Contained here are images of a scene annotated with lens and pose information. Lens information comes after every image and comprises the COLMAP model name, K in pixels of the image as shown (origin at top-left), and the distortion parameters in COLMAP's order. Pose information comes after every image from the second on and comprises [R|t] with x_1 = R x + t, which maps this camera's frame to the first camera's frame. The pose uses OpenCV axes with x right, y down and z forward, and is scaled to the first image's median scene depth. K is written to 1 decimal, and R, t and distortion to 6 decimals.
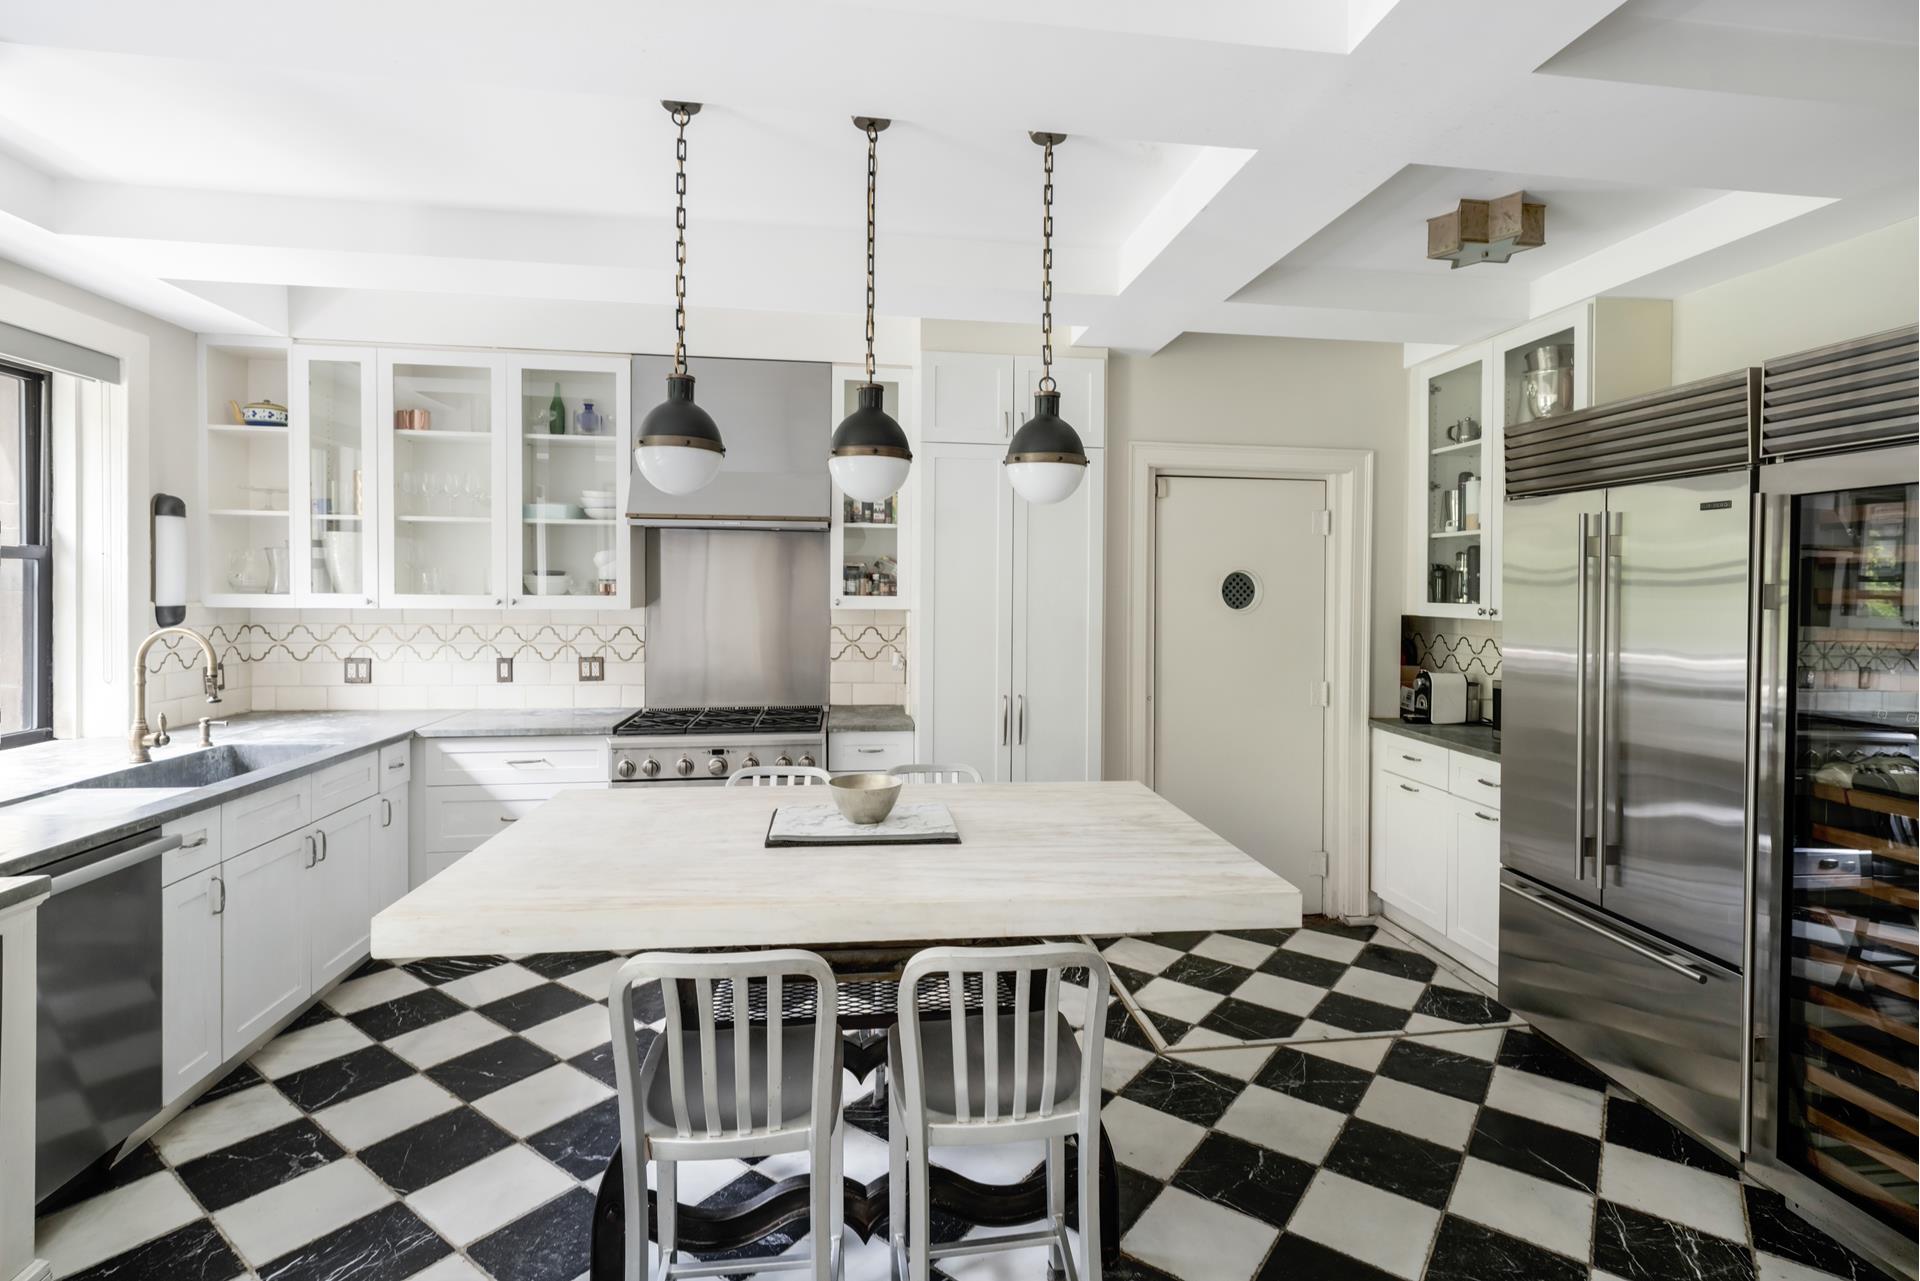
lens RADIAL K [[911.5, 0, 965.8], [0, 911.5, 602.9], [0, 0, 1]] dist [0.000365, -0.000012]
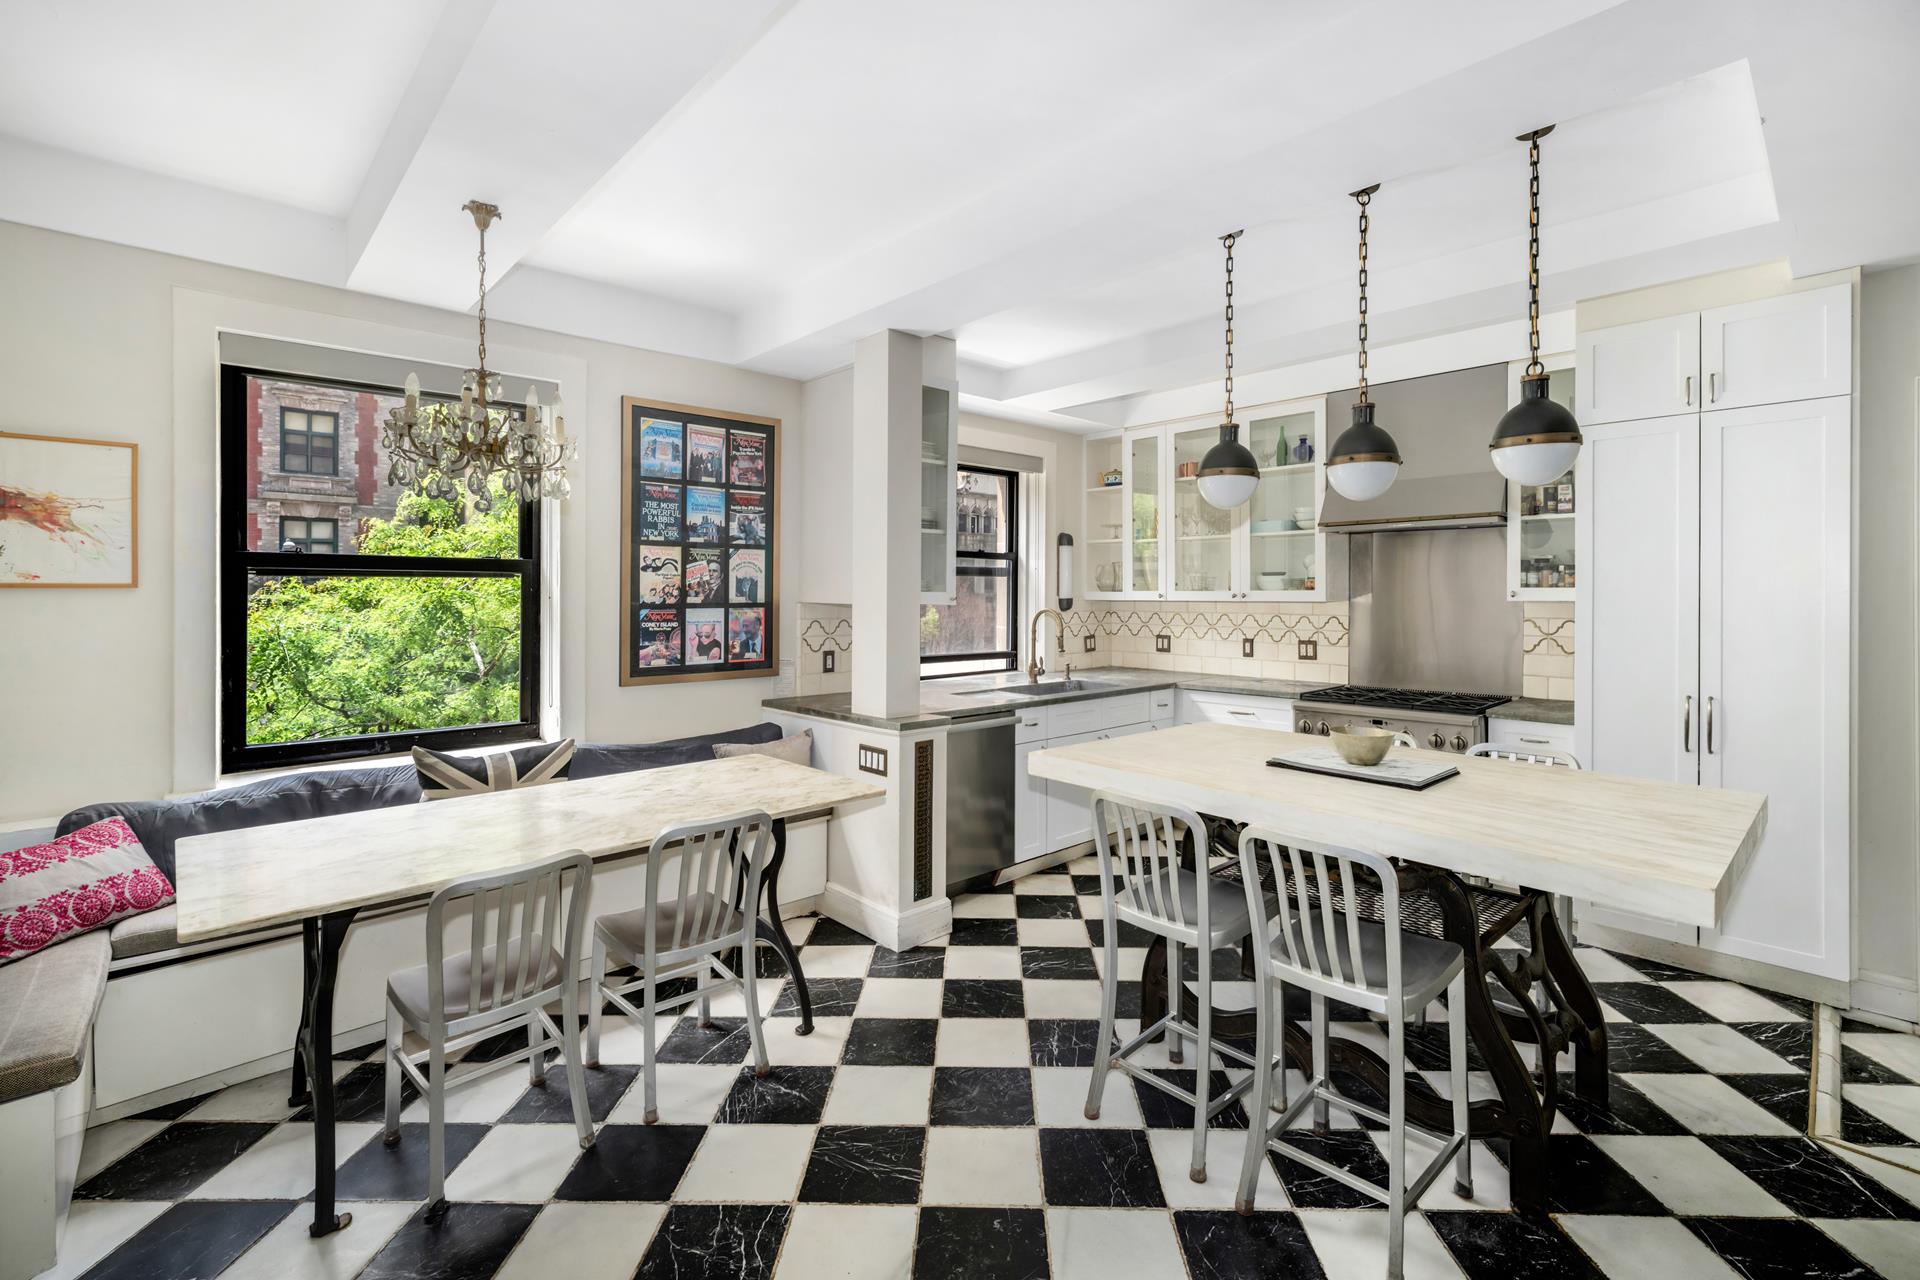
lens RADIAL K [[828.5, 0, 961.0], [0, 828.5, 597.6], [0, 0, 1]] dist [0.000997, -0.000004]
pose [[0.568549, -0.003502, -0.822642, 0.283427], [-0.010277, 0.999883, -0.011359, 0.021034], [0.822585, 0.014913, 0.568447, -0.036926]]
